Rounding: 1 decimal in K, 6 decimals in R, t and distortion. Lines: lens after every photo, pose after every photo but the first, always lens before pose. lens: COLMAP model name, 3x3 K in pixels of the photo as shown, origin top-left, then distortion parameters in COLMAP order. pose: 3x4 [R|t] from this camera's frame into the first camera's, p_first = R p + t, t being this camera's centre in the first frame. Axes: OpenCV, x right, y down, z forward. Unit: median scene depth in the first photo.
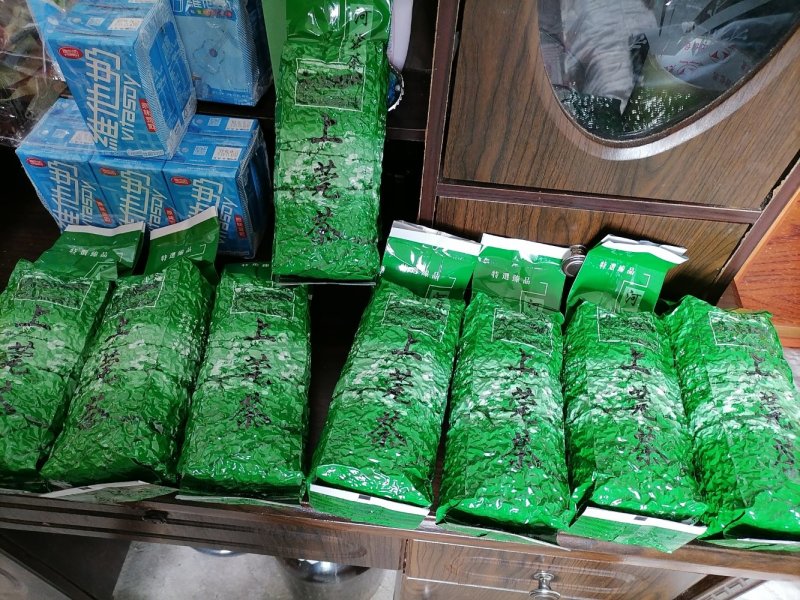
lens RADIAL K [[611.2, 0, 398.8], [0, 611.2, 300.6], [0, 0, 1]] dist [0.003216, -0.006861]
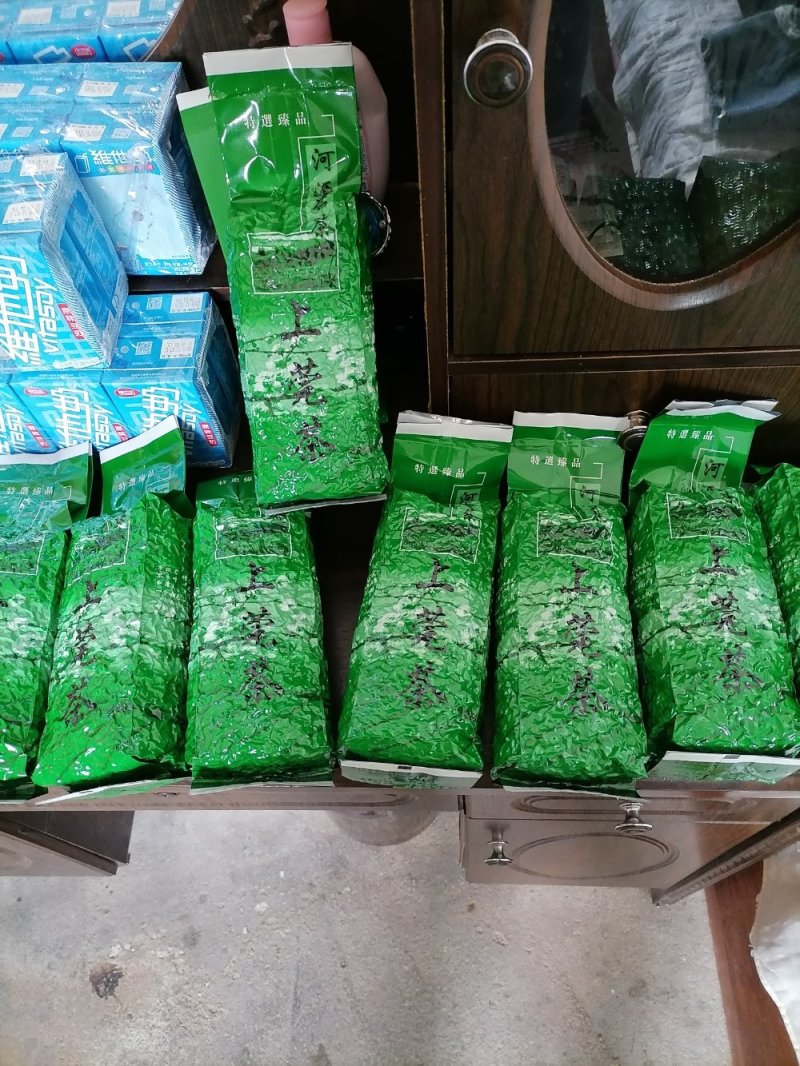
lens RADIAL K [[814.4, 0, 400.3], [0, 814.4, 531.9], [0, 0, 1]] dist [0.003216, -0.006861]
pose [[0.991379, -0.121093, -0.050039, 0.030059], [0.127234, 0.980924, 0.146965, -0.147827], [0.031288, -0.152065, 0.987875, -0.067897]]
